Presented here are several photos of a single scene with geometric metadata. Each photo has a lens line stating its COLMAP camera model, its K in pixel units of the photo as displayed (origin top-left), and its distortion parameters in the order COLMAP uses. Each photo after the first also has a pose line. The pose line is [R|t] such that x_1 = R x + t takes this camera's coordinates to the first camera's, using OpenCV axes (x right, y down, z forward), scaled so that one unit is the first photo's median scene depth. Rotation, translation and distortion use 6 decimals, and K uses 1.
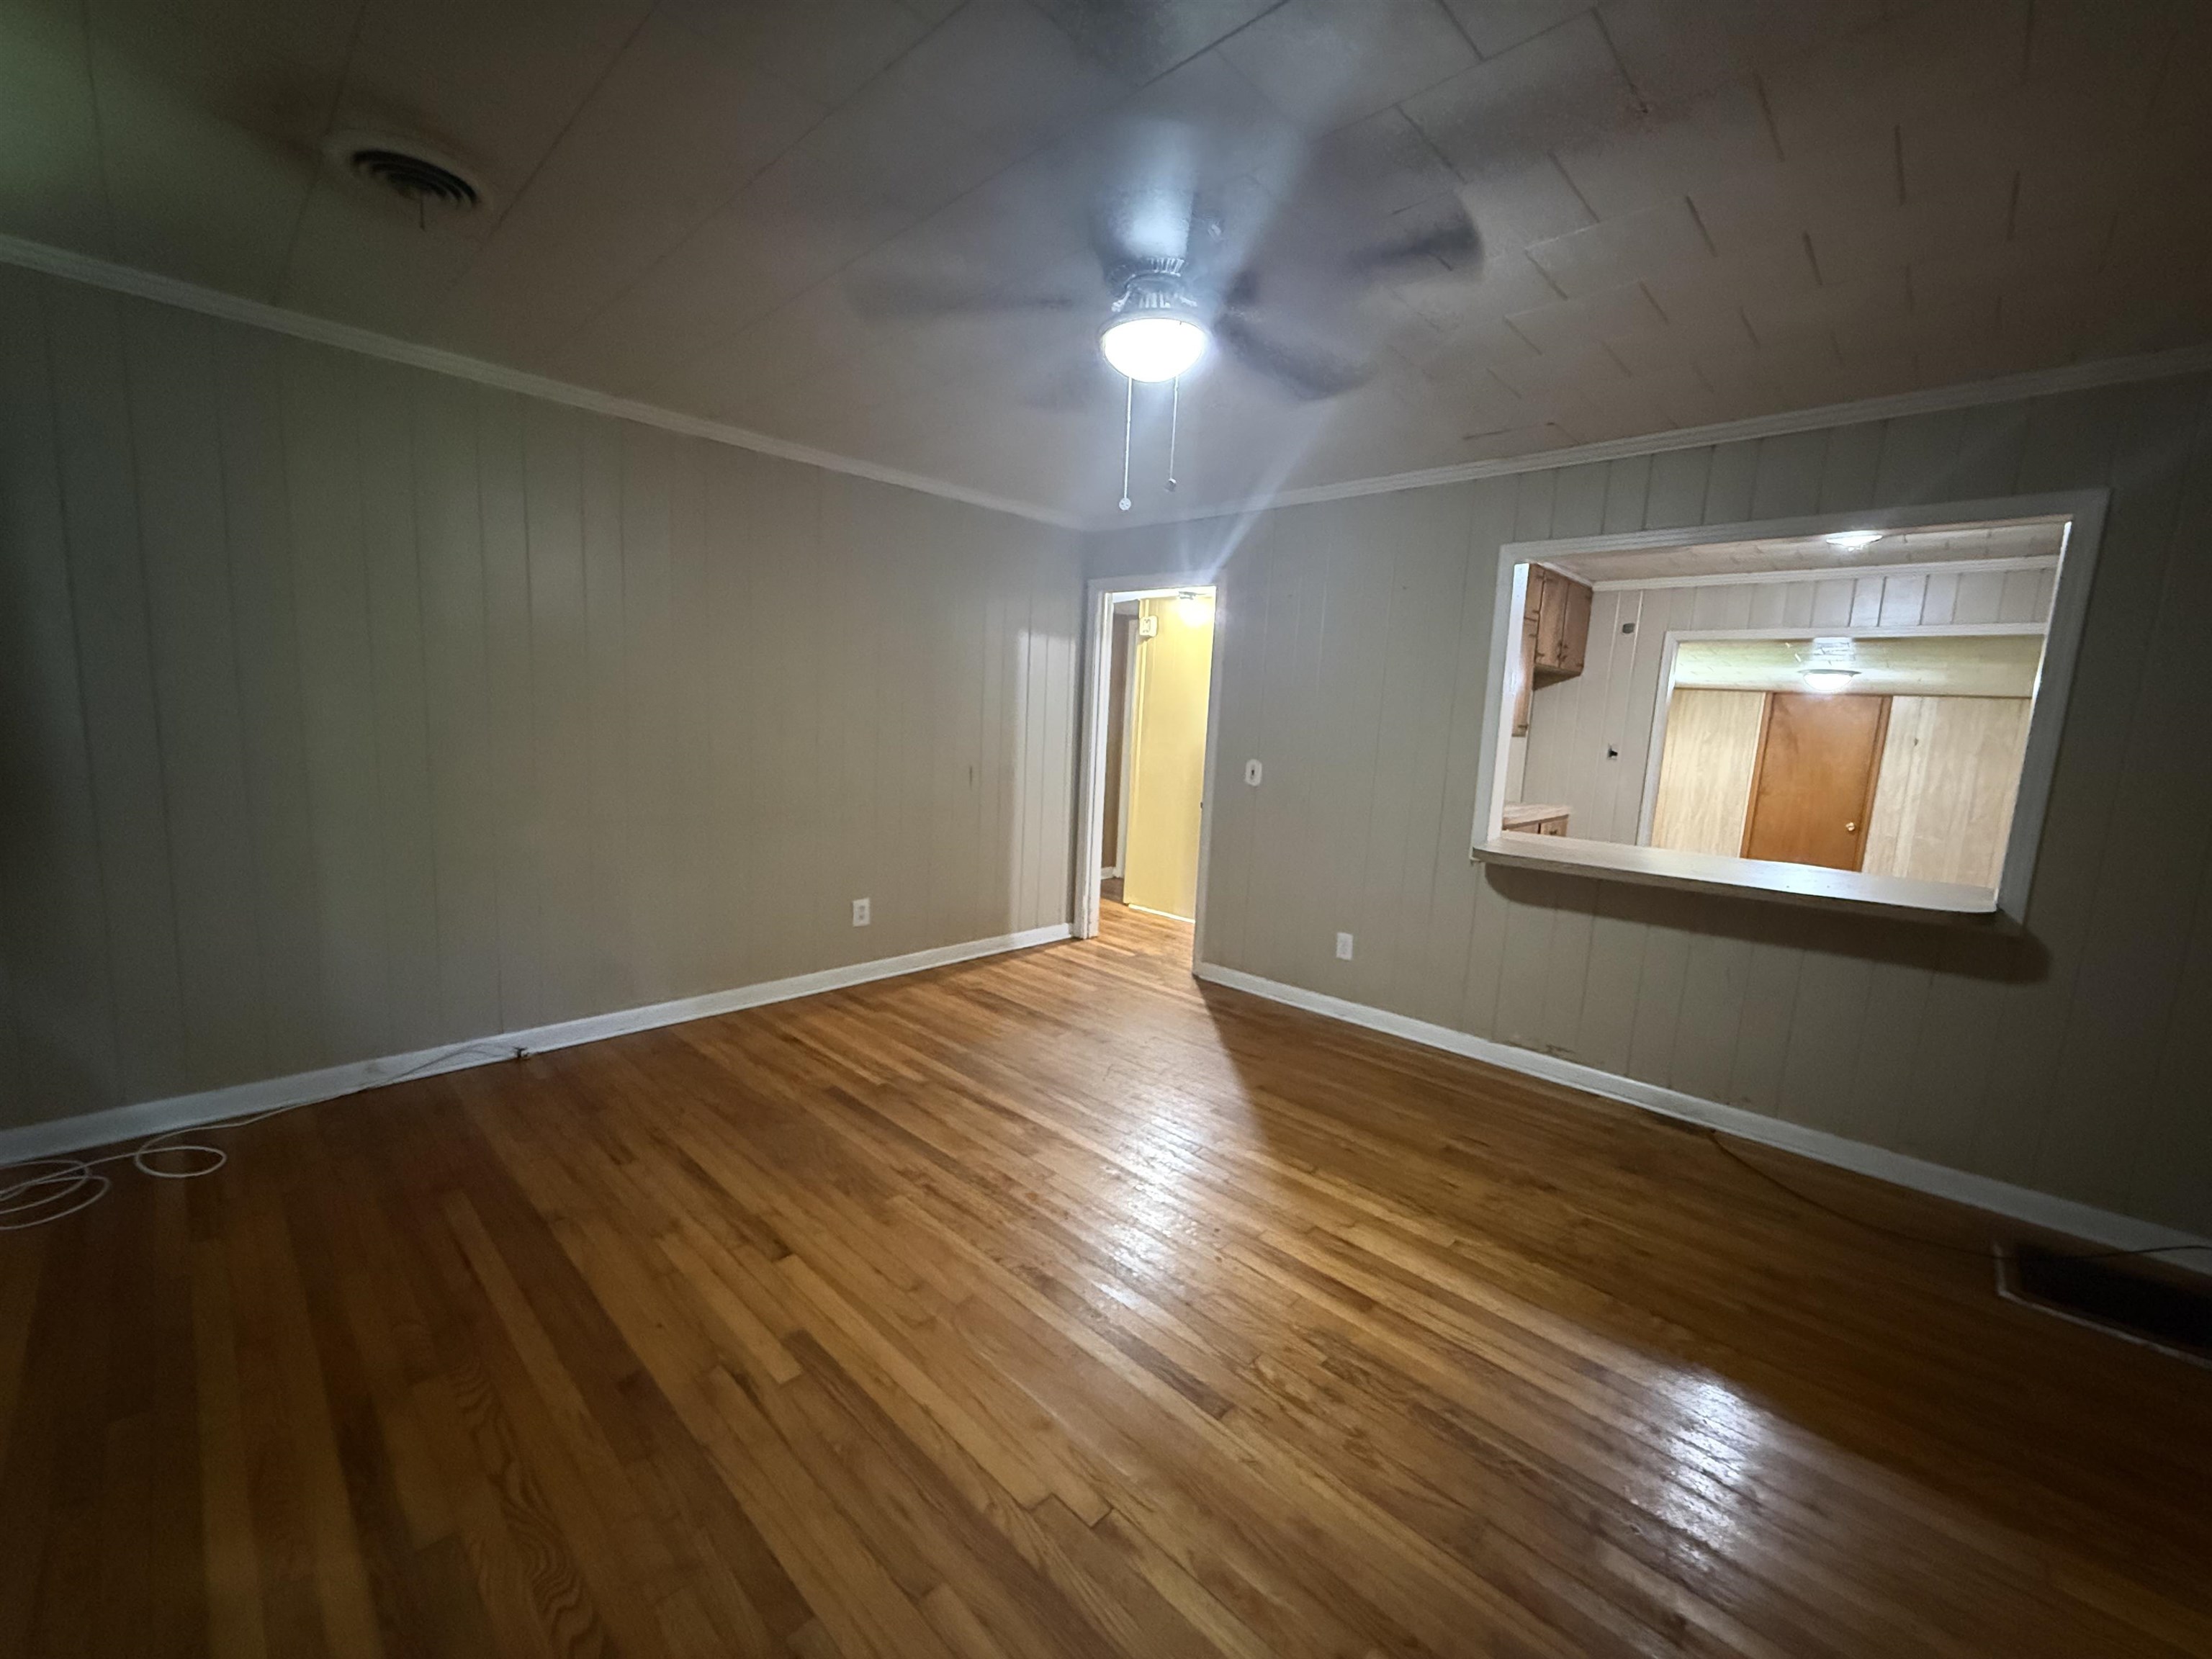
lens RADIAL K [[880.9, 0, 1102.2], [0, 880.9, 835.3], [0, 0, 1]] dist [-0.001006, -0.000118]
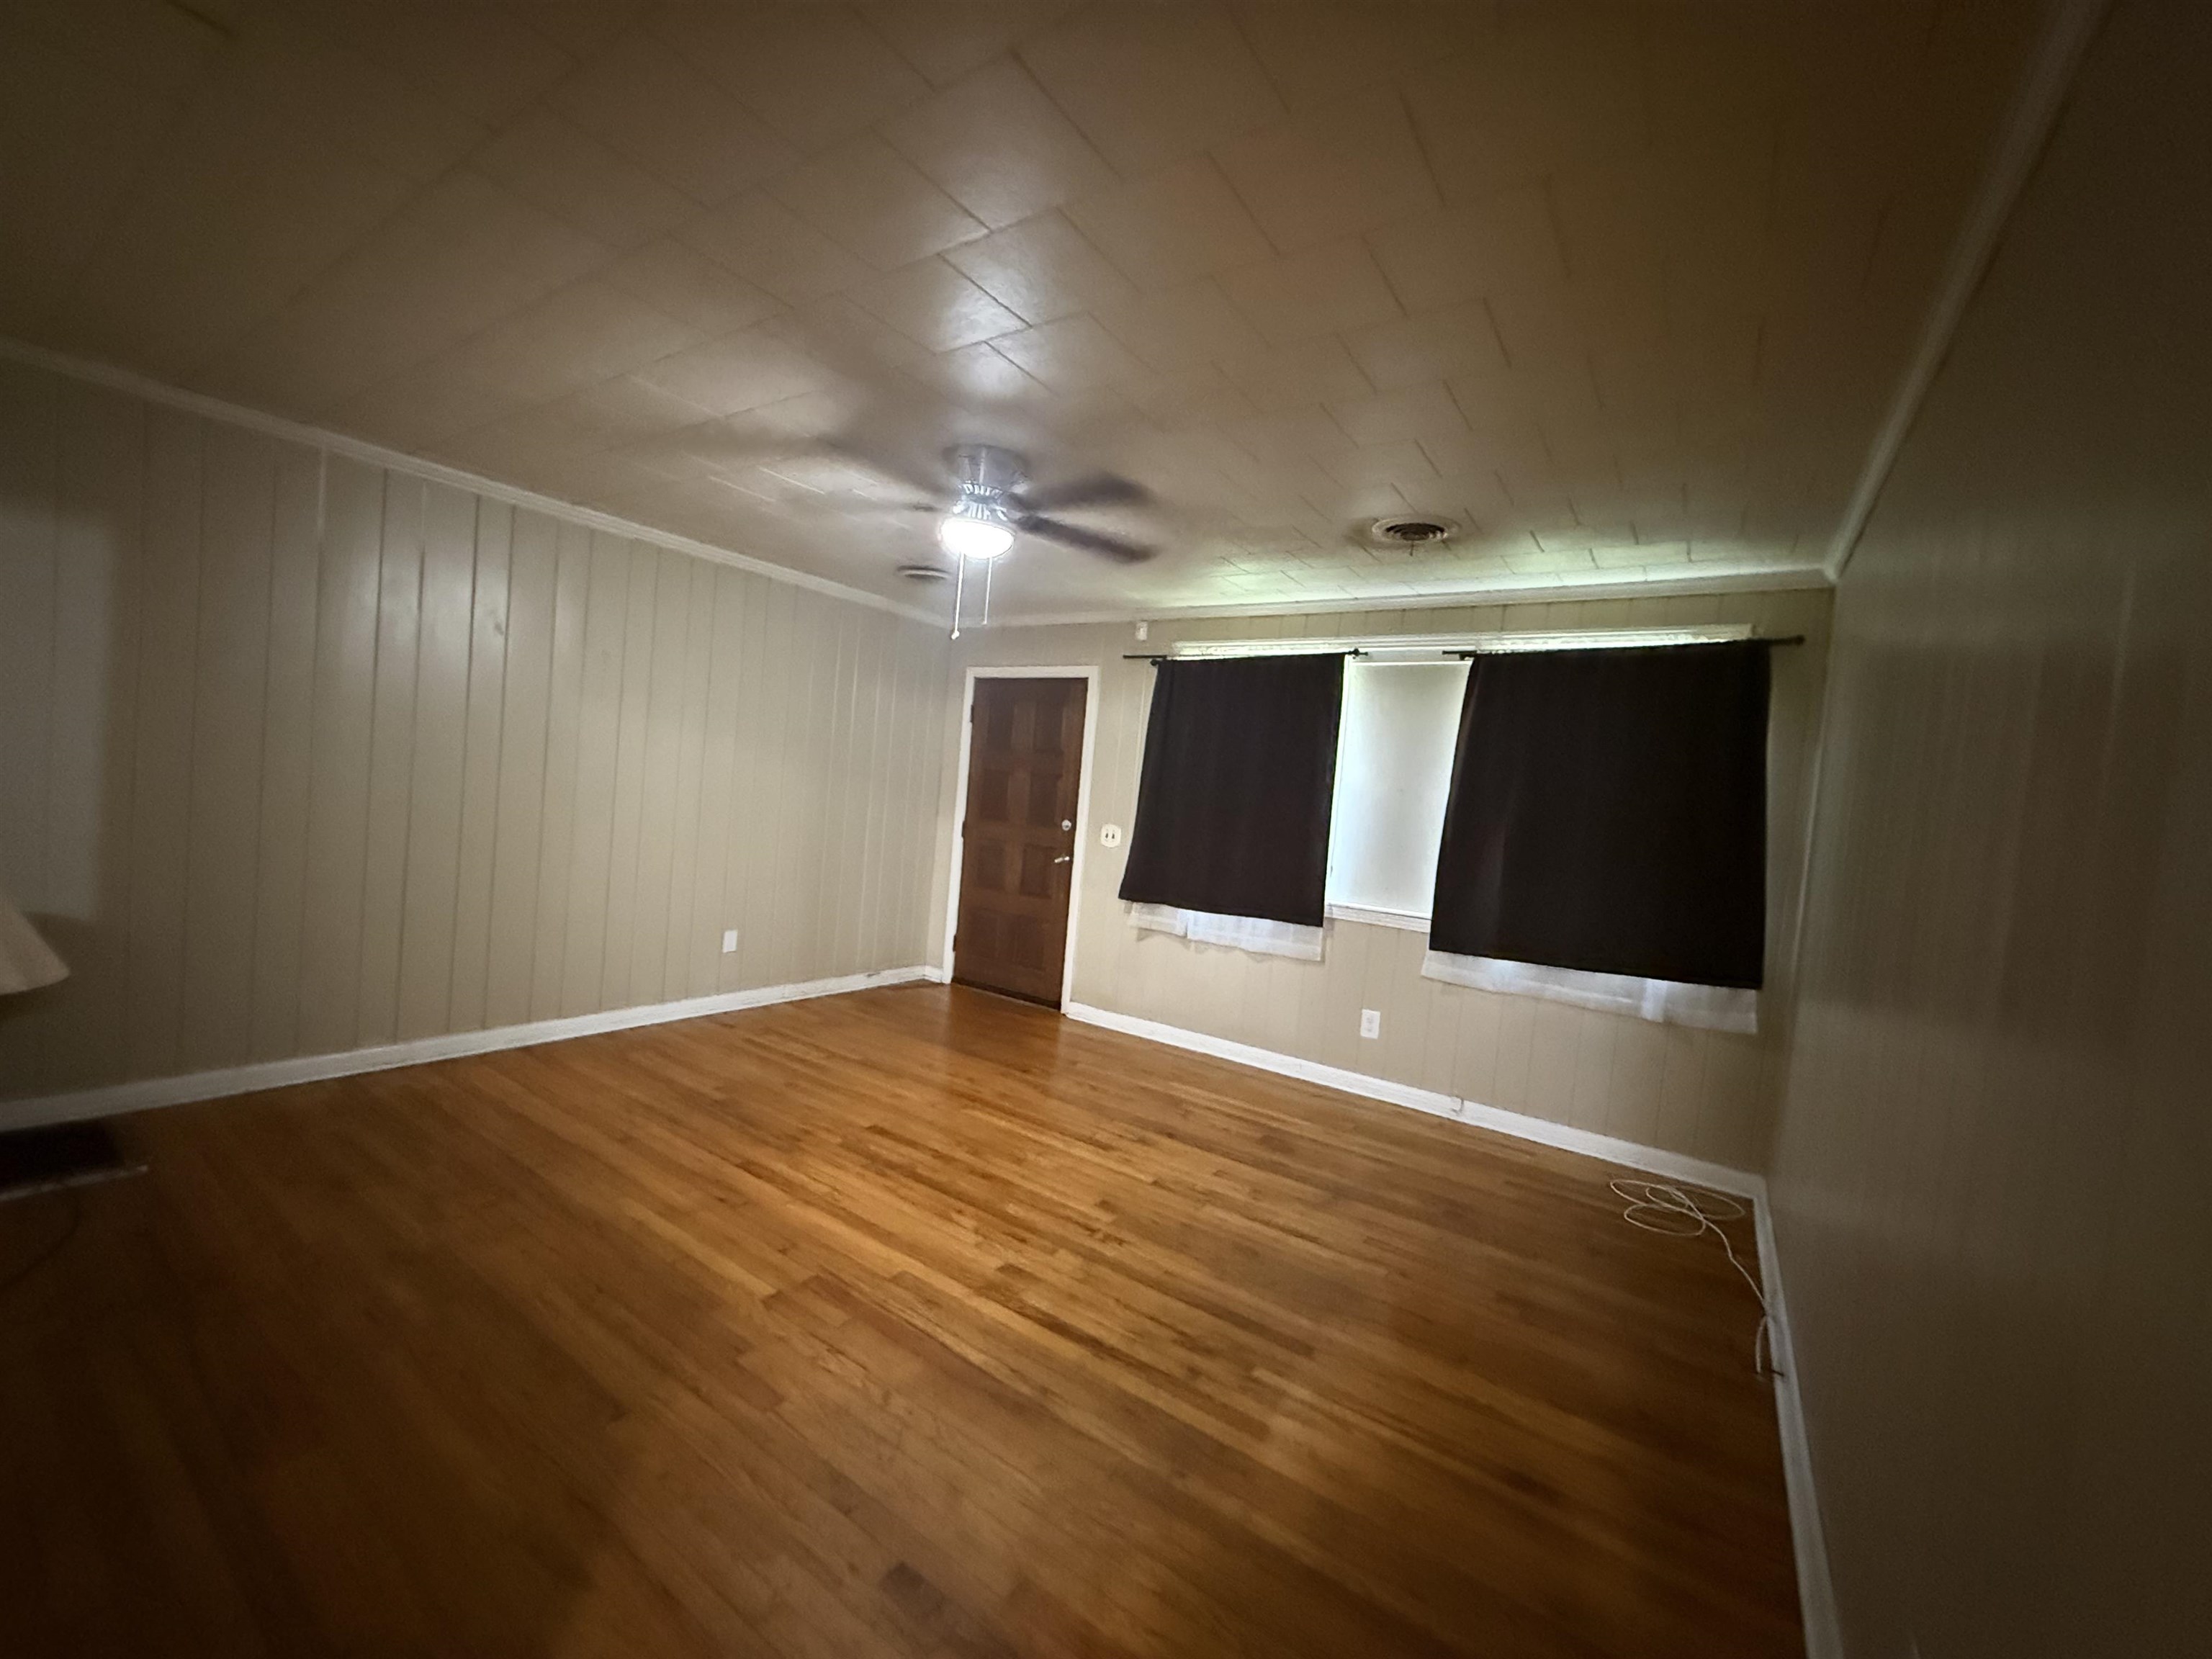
lens RADIAL K [[880.9, 0, 1105.0], [0, 880.9, 831.0], [0, 0, 1]] dist [-0.001006, -0.000118]
pose [[-0.980674, -0.118468, -0.155703, 0.013586], [-0.145331, 0.973900, 0.174347, -0.282593], [0.130985, 0.193606, -0.972296, 2.048426]]
